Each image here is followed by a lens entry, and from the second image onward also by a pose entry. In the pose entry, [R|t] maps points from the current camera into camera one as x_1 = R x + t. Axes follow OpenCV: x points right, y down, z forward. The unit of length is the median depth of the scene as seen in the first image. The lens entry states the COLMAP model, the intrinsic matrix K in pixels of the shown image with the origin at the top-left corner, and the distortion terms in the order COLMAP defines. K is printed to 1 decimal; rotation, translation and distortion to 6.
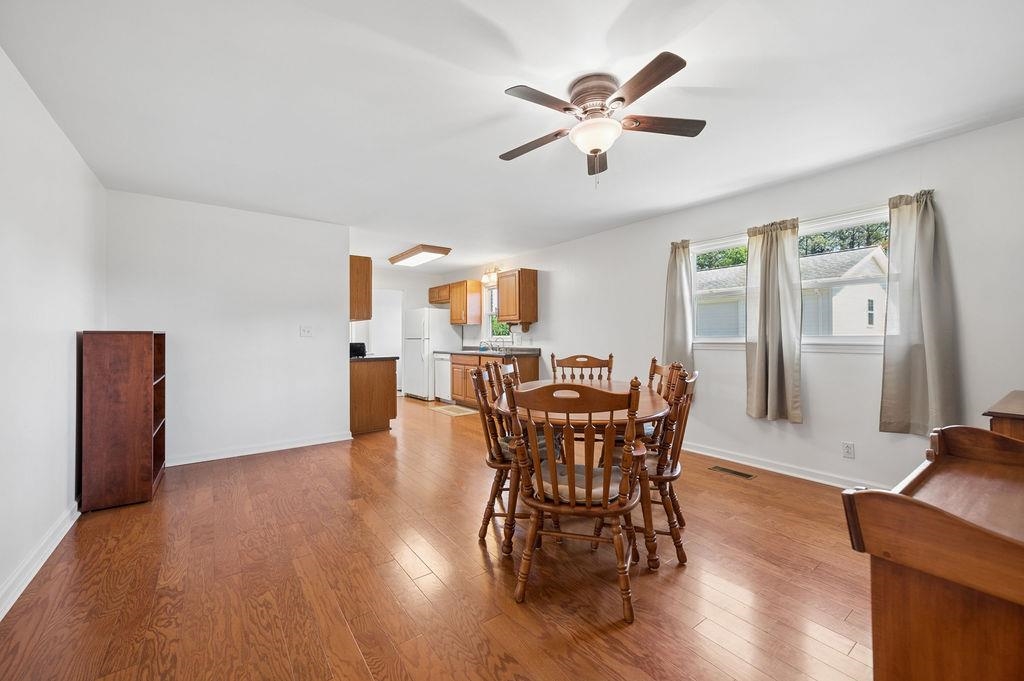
lens RADIAL K [[403.6, 0, 509.3], [0, 403.6, 341.1], [0, 0, 1]] dist [-0.001265, 0.000227]
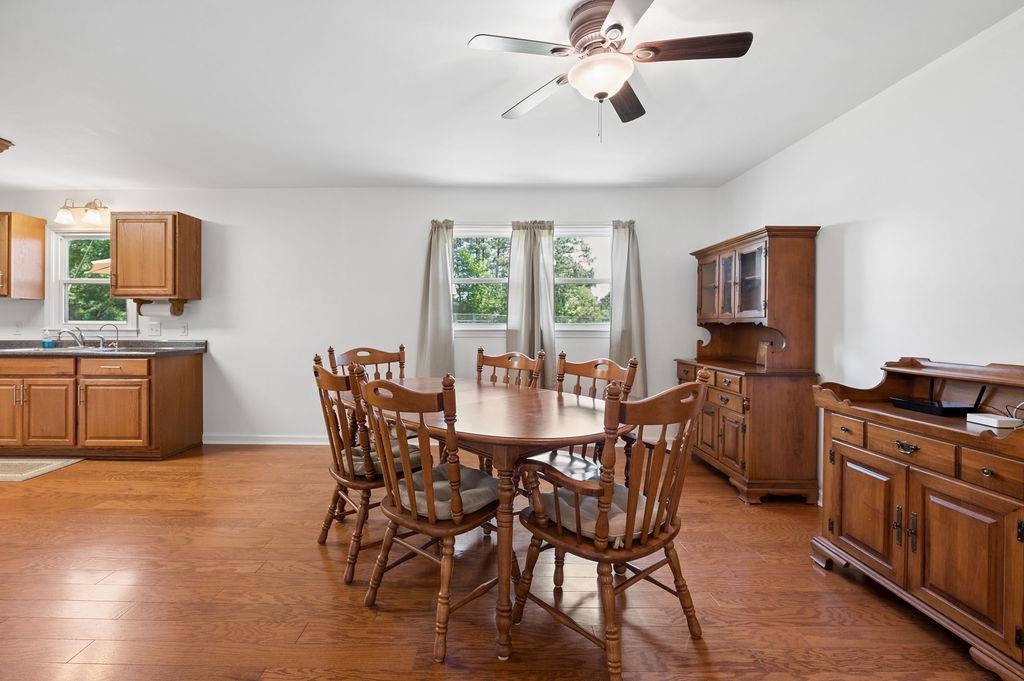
lens RADIAL K [[423.2, 0, 513.6], [0, 423.2, 329.0], [0, 0, 1]] dist [-0.002823, 0.000059]
pose [[0.603626, -0.002115, 0.797265, -0.266744], [0.003863, 0.999993, -0.000272, 0.001674], [-0.797258, 0.003244, 0.603630, 0.306053]]
